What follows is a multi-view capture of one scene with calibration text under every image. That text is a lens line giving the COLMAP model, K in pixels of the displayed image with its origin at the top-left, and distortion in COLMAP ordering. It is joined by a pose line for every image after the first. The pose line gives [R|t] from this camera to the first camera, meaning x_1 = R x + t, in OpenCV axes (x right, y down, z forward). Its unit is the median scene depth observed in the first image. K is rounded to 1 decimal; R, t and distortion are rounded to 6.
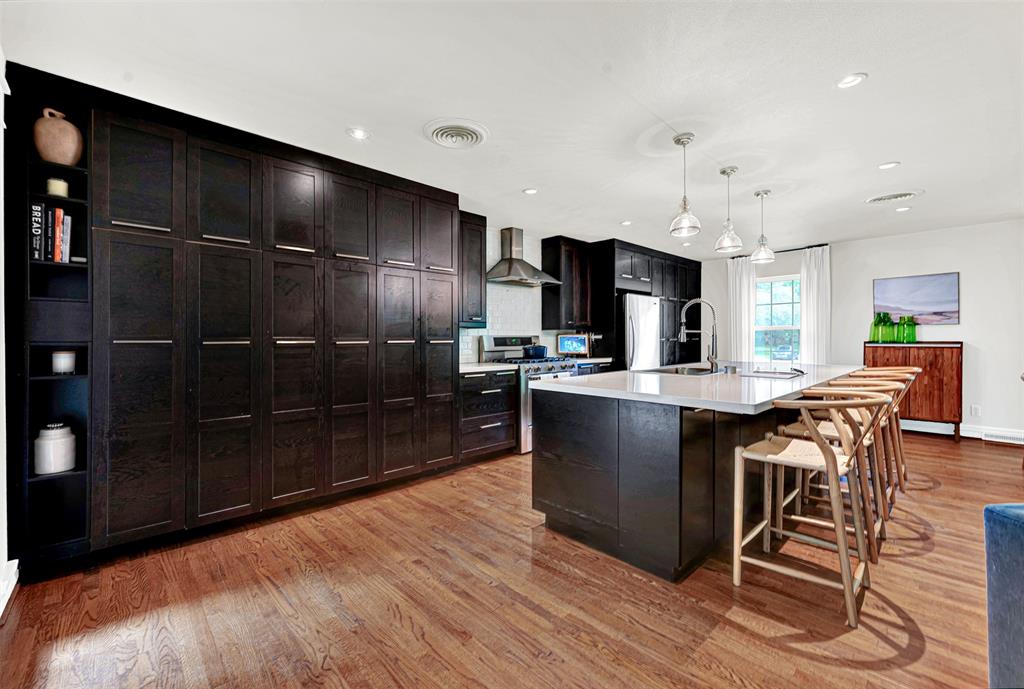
lens RADIAL K [[427.9, 0, 513.6], [0, 427.9, 339.4], [0, 0, 1]] dist [-0.000933, -0.000091]
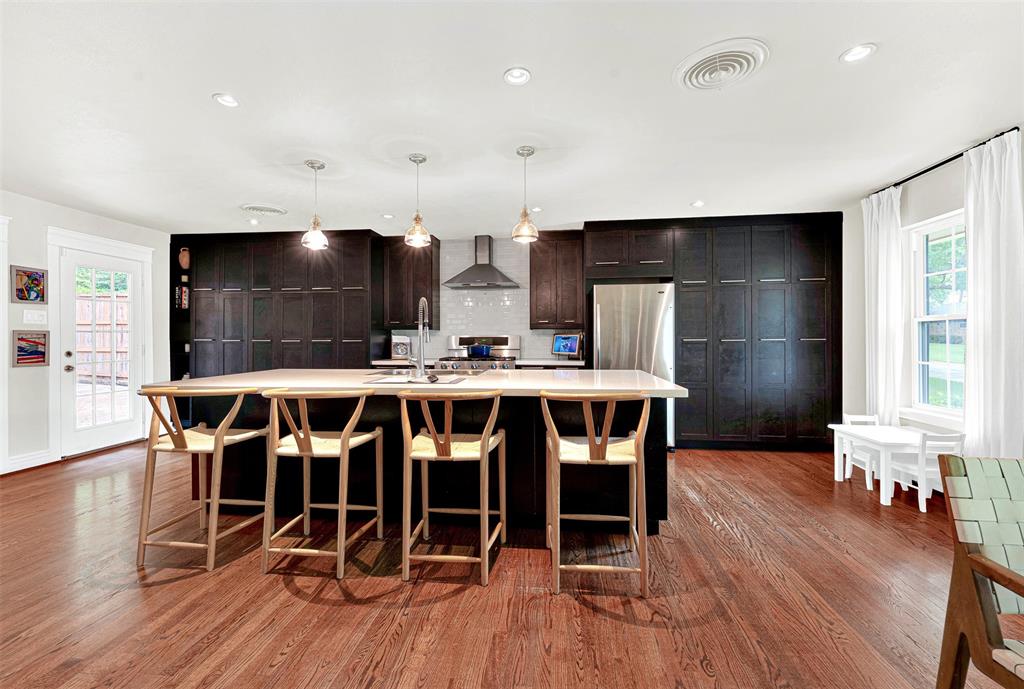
lens RADIAL K [[427.9, 0, 513.6], [0, 427.9, 339.4], [0, 0, 1]] dist [-0.000933, -0.000091]
pose [[0.635741, 0.005772, -0.771881, 0.920398], [-0.001865, 0.999981, 0.005941, -0.005945], [0.771901, -0.002338, 0.635739, 0.388174]]
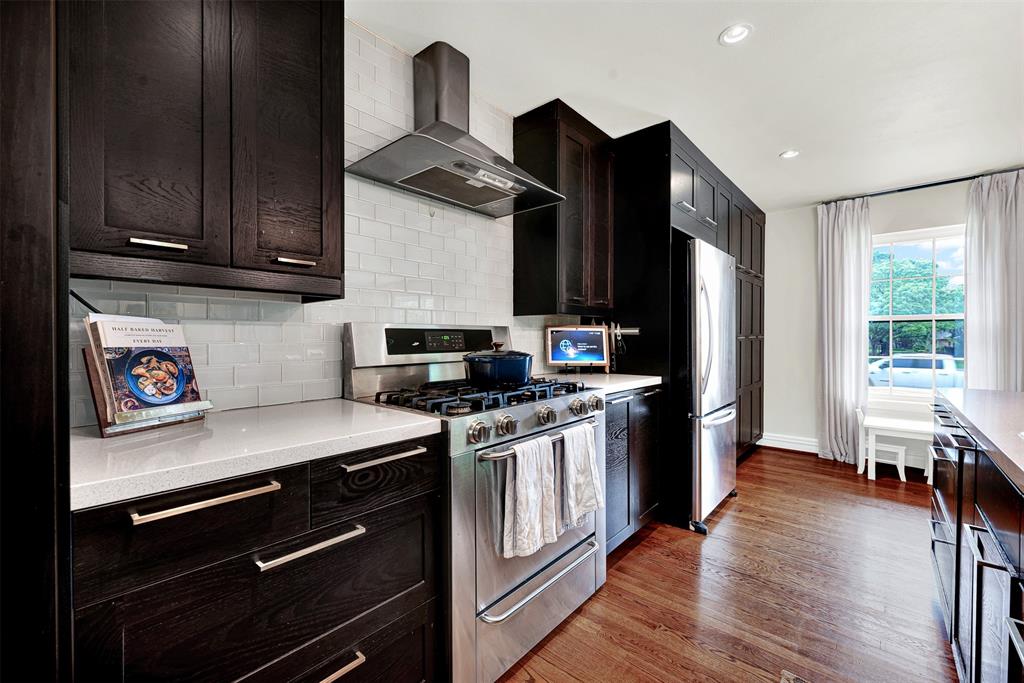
lens RADIAL K [[416.9, 0, 512.0], [0, 416.9, 341.5], [0, 0, 1]] dist [-0.000693, -0.000070]
pose [[0.996695, 0.003480, 0.081157, 0.031446], [-0.004074, 0.999966, 0.007156, 0.002942], [-0.081130, -0.007463, 0.996676, 0.629546]]
